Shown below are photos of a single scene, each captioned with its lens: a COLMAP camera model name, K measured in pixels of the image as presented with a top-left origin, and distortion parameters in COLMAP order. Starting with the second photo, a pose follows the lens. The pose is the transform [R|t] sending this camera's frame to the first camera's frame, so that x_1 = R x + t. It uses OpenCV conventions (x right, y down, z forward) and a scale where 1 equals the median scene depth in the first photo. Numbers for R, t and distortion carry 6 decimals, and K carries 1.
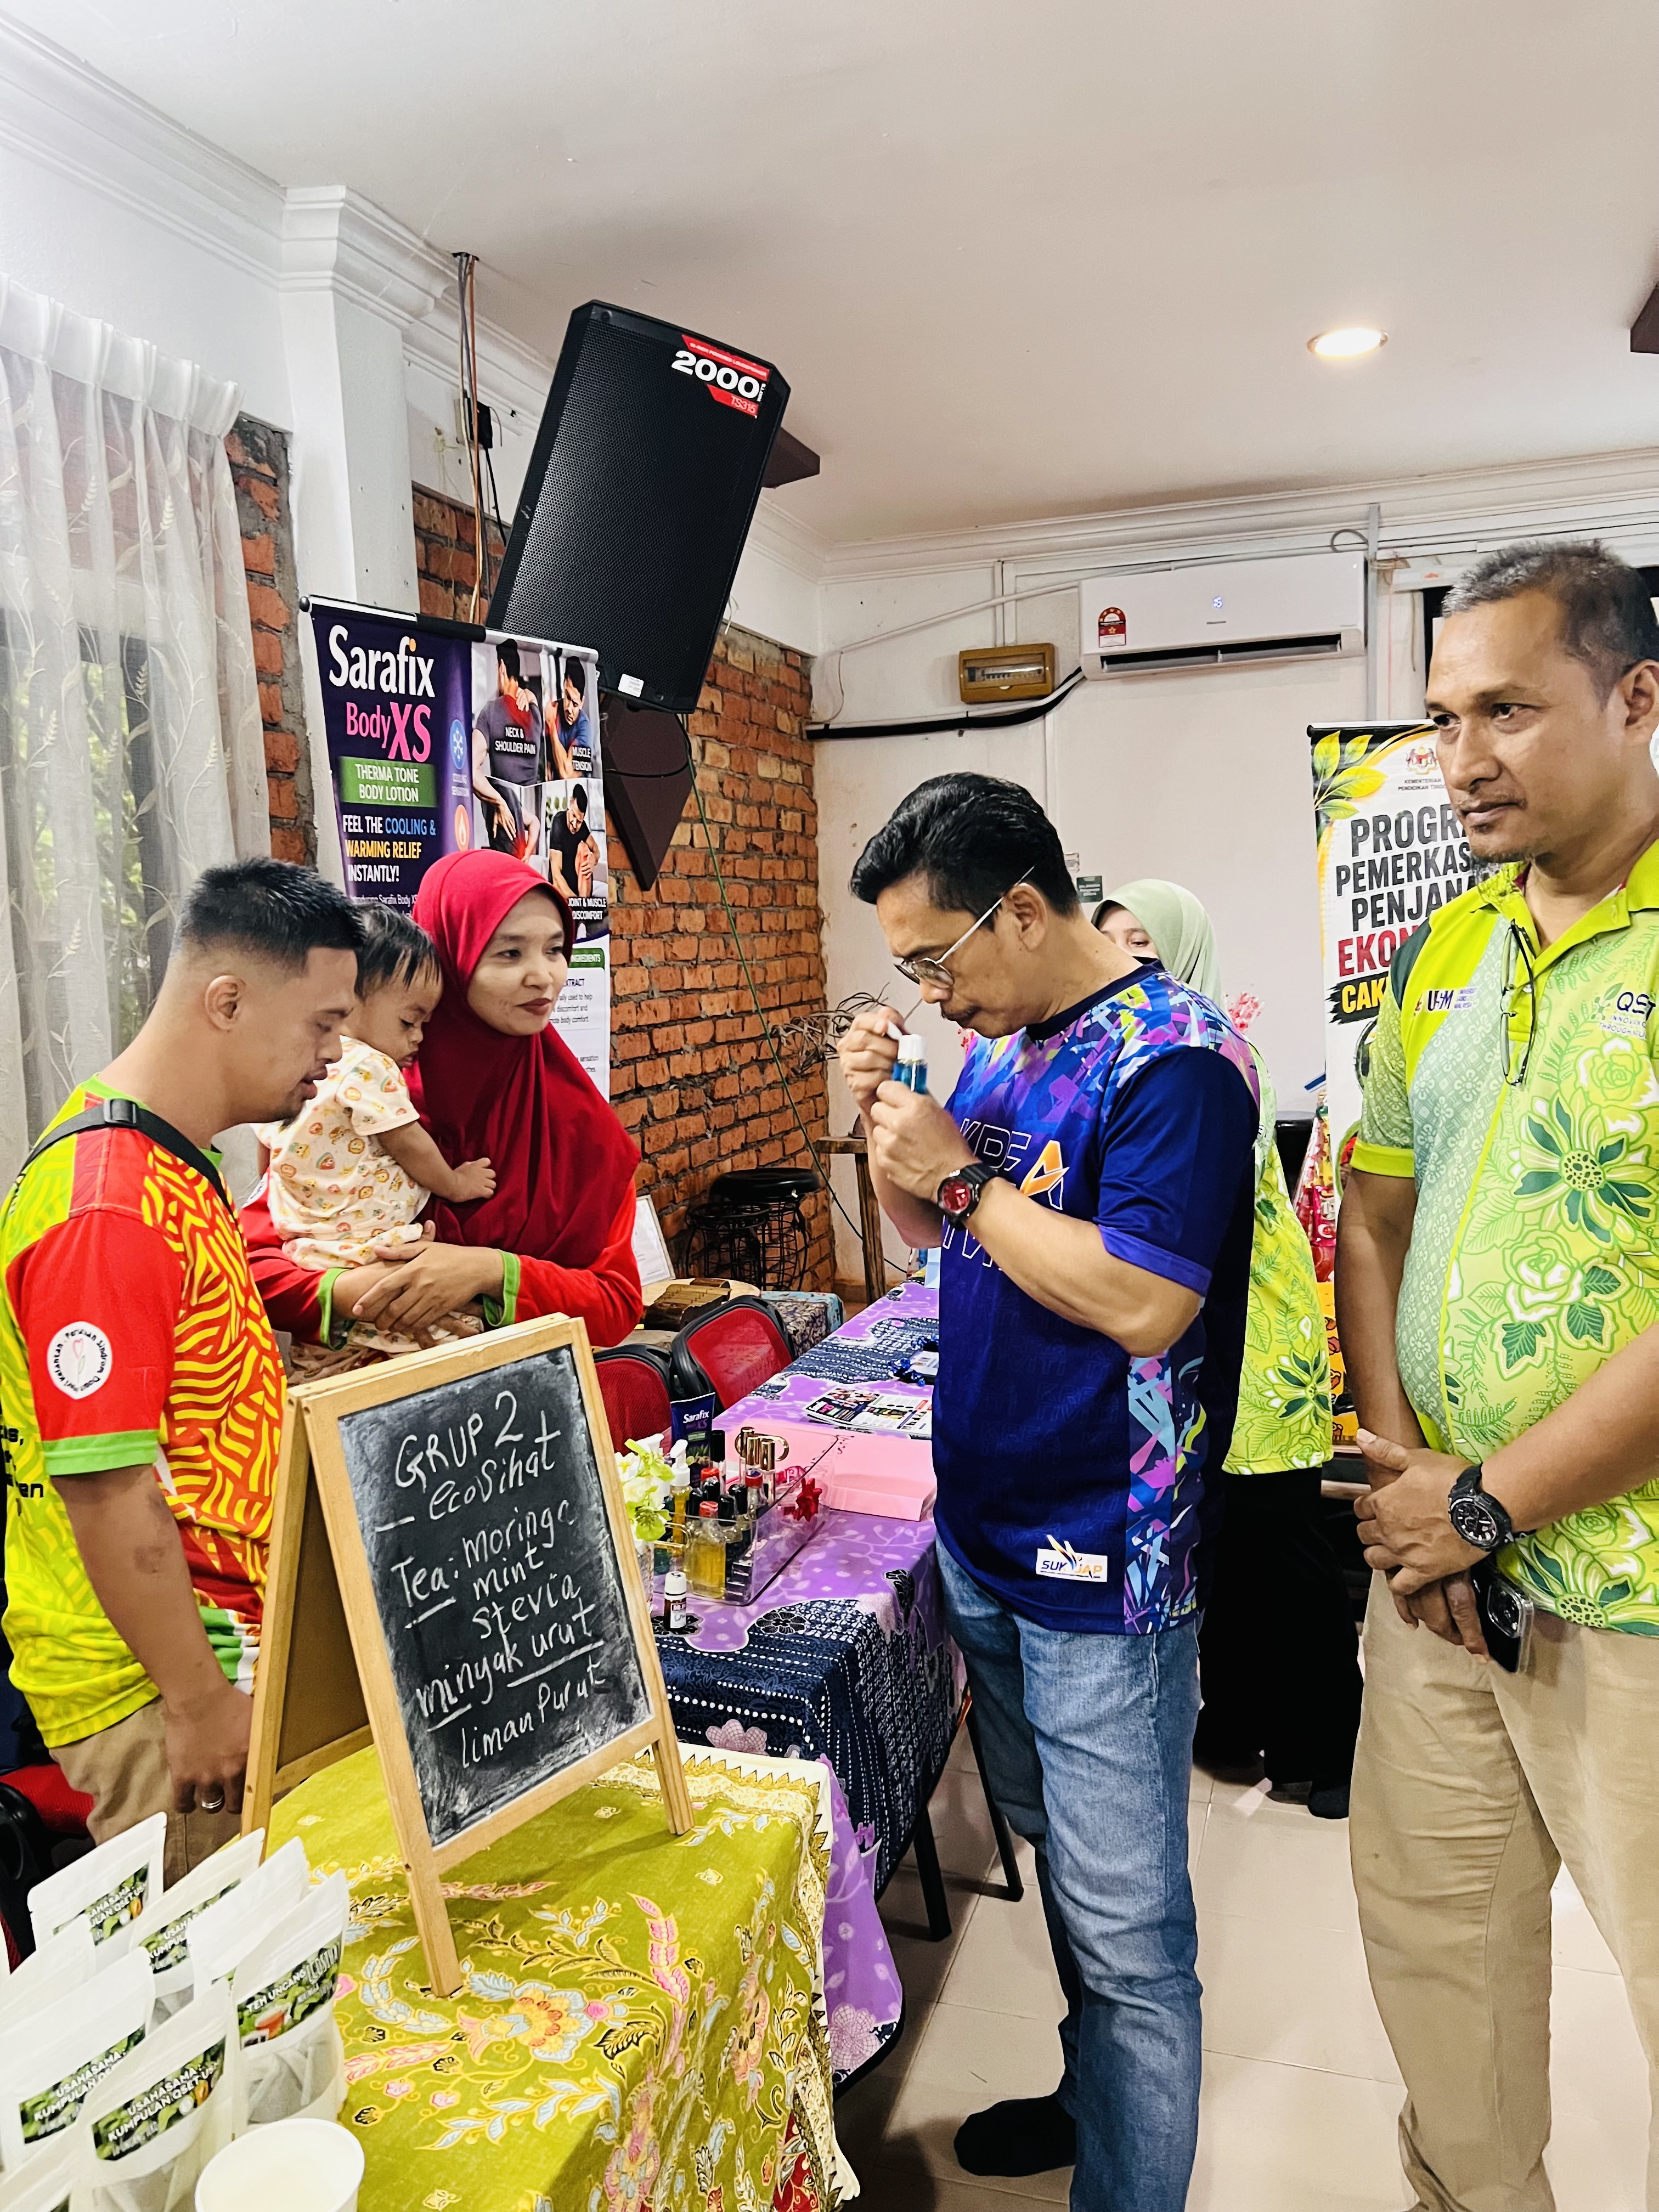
lens RADIAL K [[1752.1, 0, 880.5], [0, 1752.1, 1166.5], [0, 0, 1]] dist [0.062635, -0.067446]
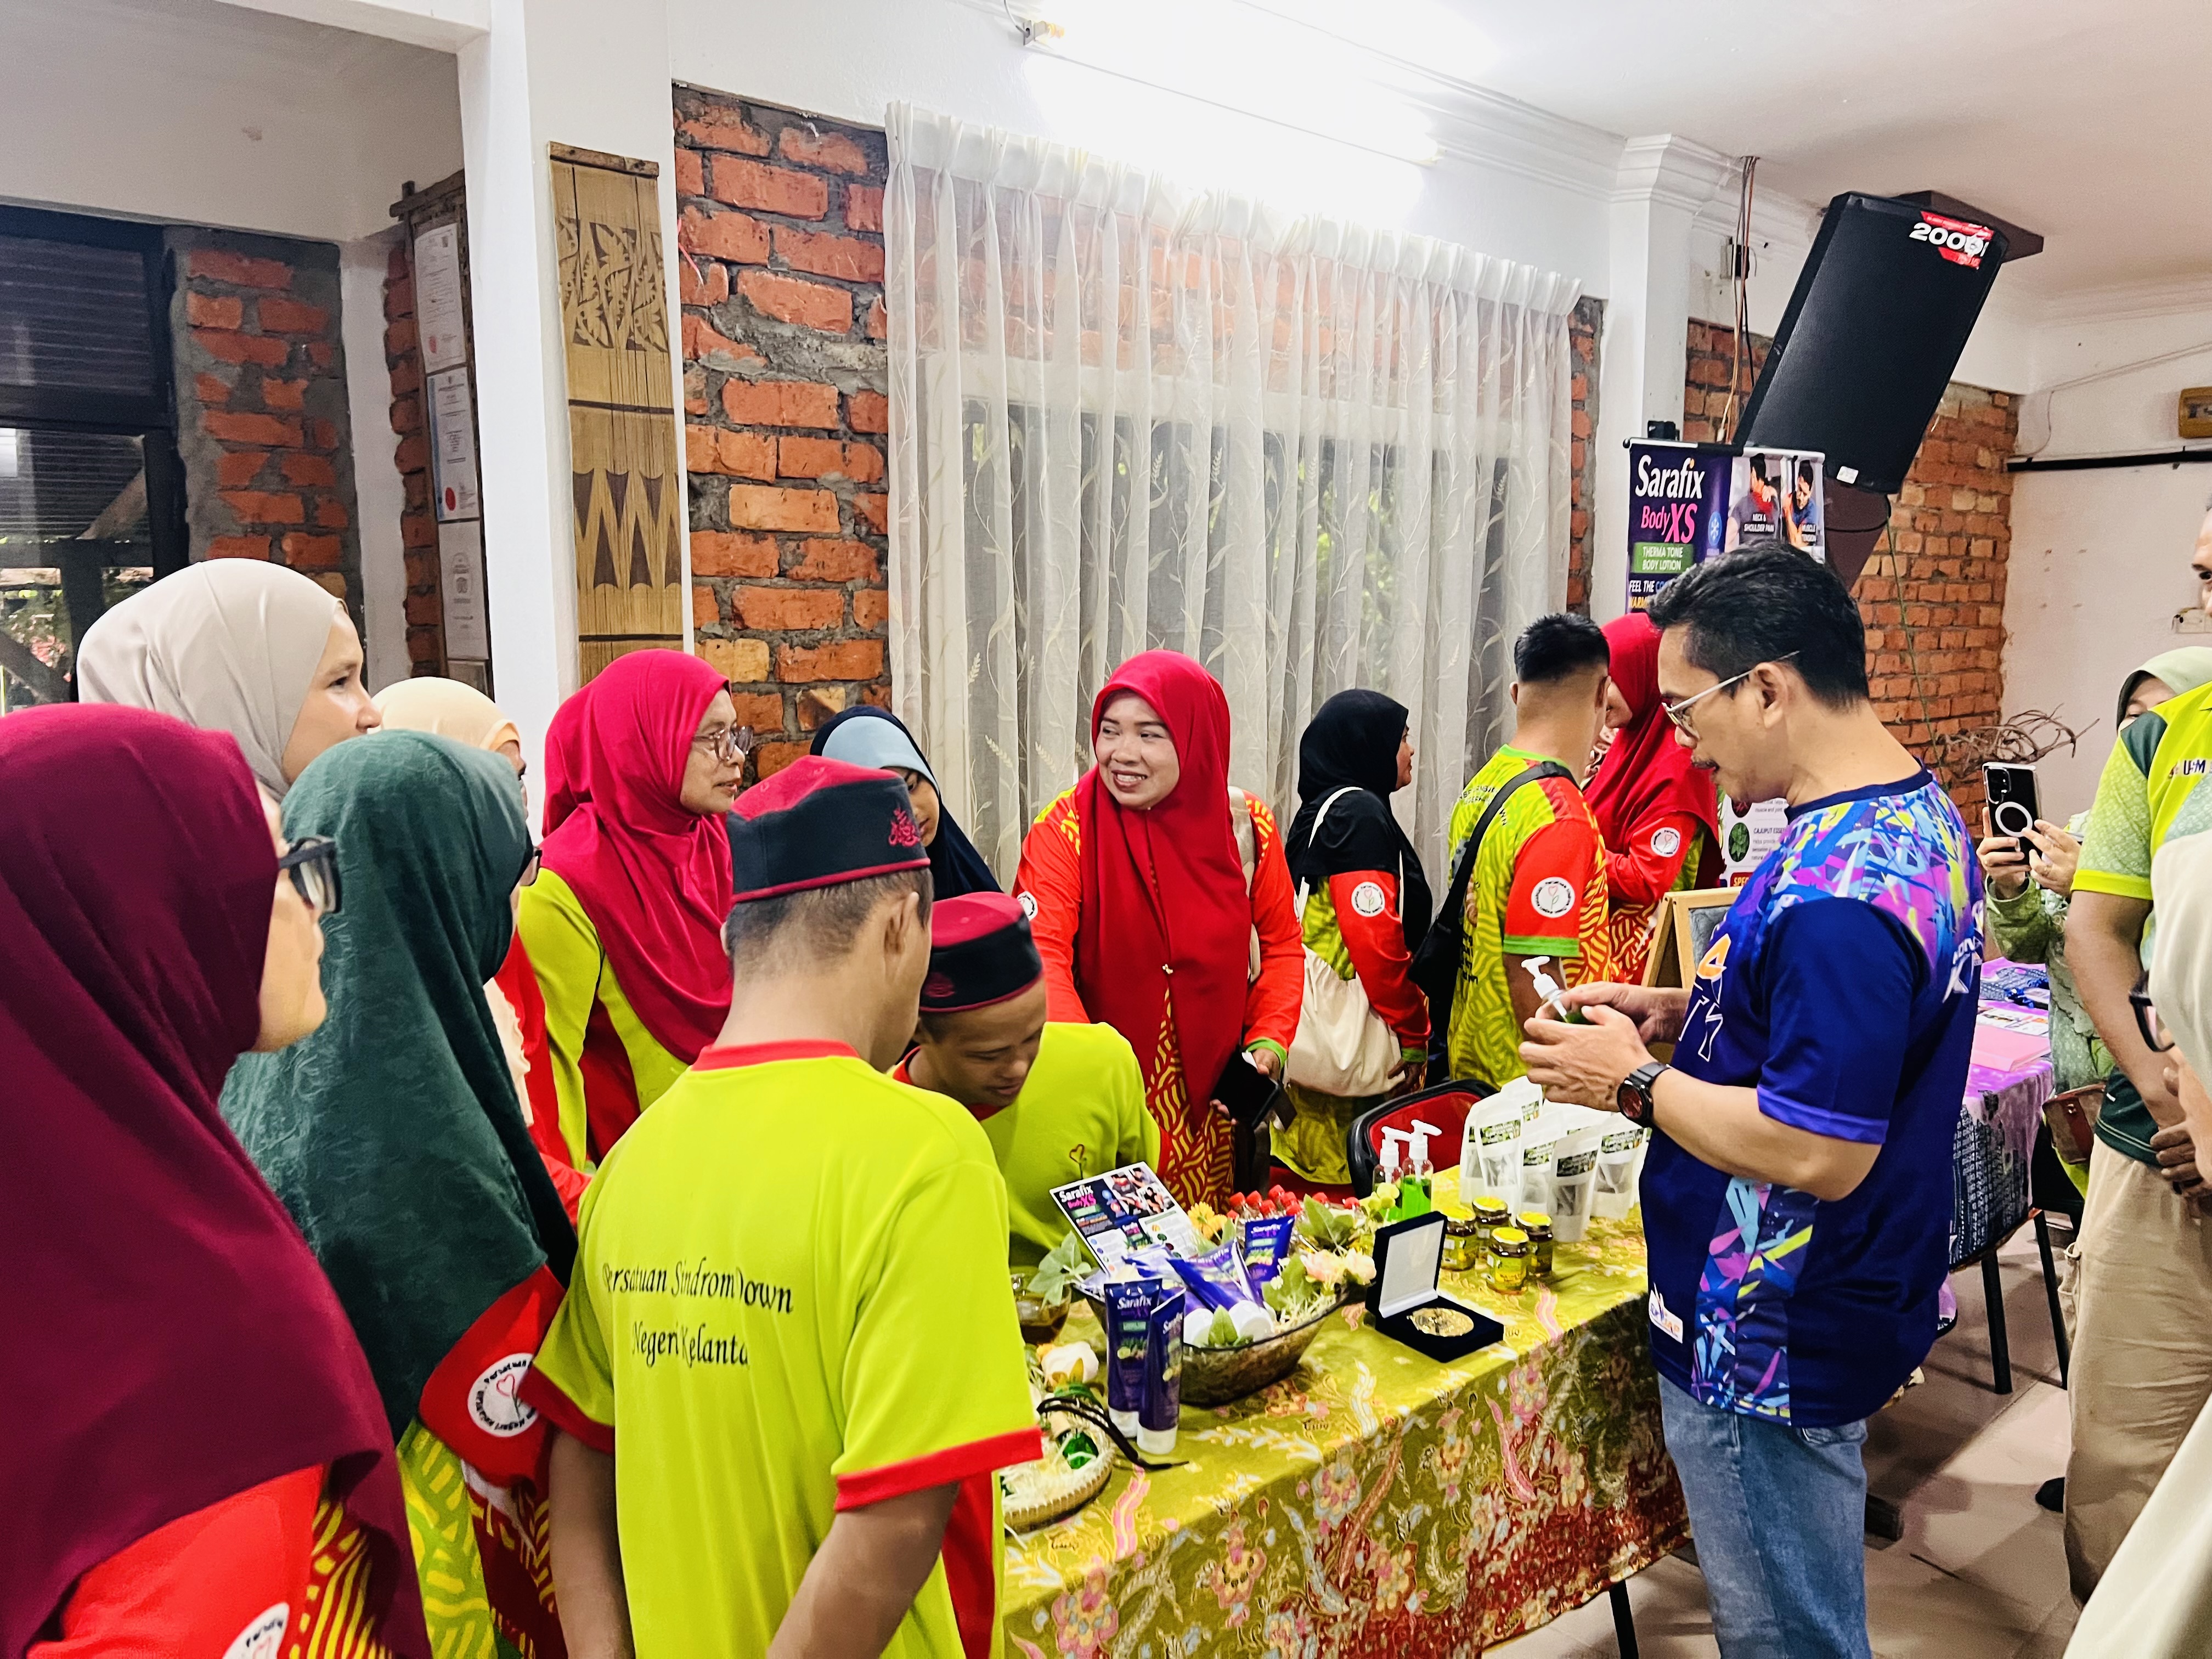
lens RADIAL K [[1752.1, 0, 1056.9], [0, 1752.1, 824.5], [0, 0, 1]] dist [0.062635, -0.067446]
pose [[0.863236, 0.094826, -0.495813, 0.019949], [-0.100959, 0.994785, 0.014482, 0.019404], [0.494601, 0.037556, 0.868308, -0.288021]]
